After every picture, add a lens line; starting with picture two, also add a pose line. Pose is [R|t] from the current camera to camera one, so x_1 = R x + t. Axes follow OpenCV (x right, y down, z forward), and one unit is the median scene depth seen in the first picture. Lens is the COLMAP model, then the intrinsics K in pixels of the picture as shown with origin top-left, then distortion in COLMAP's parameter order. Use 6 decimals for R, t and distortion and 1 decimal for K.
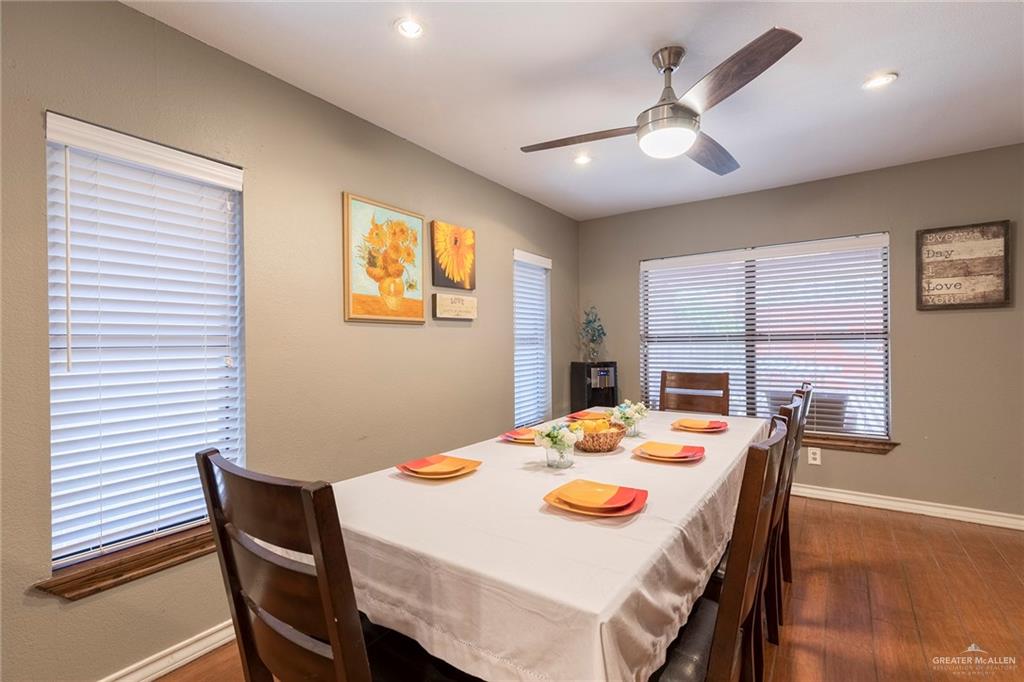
lens RADIAL K [[460.1, 0, 510.1], [0, 460.1, 341.6], [0, 0, 1]] dist [-0.000027, -0.000224]
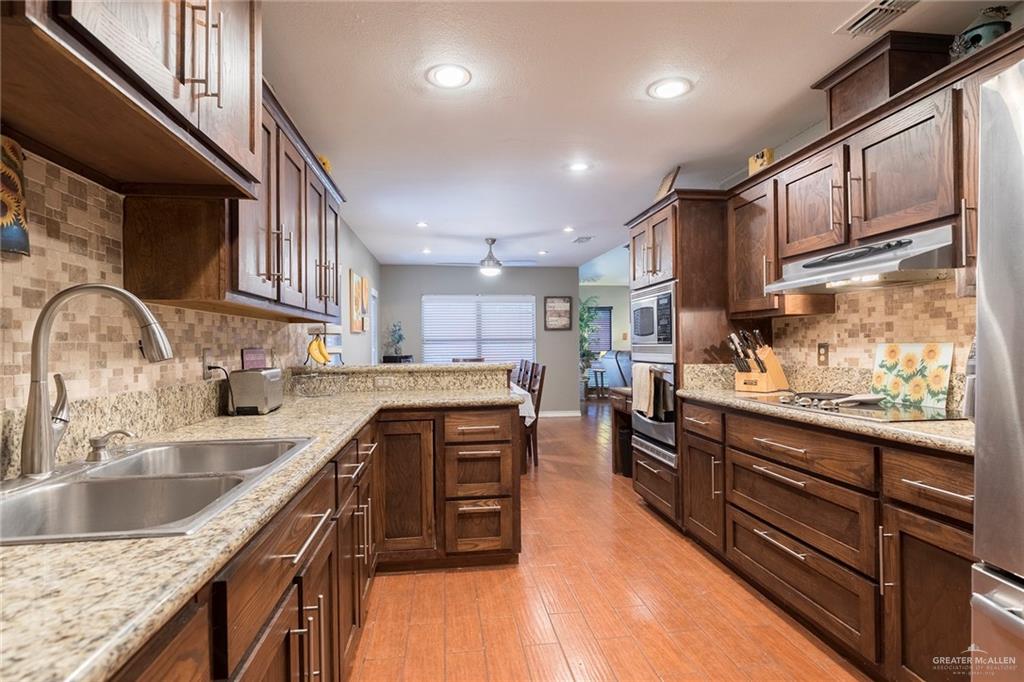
lens RADIAL K [[540.5, 0, 512.0], [0, 540.5, 341.8], [0, 0, 1]] dist [0.000235, 0.000005]
pose [[0.745771, 0.007008, 0.666165, -1.128702], [-0.005492, 0.999975, -0.004372, 0.005566], [-0.666180, -0.000398, 0.745791, -0.995475]]
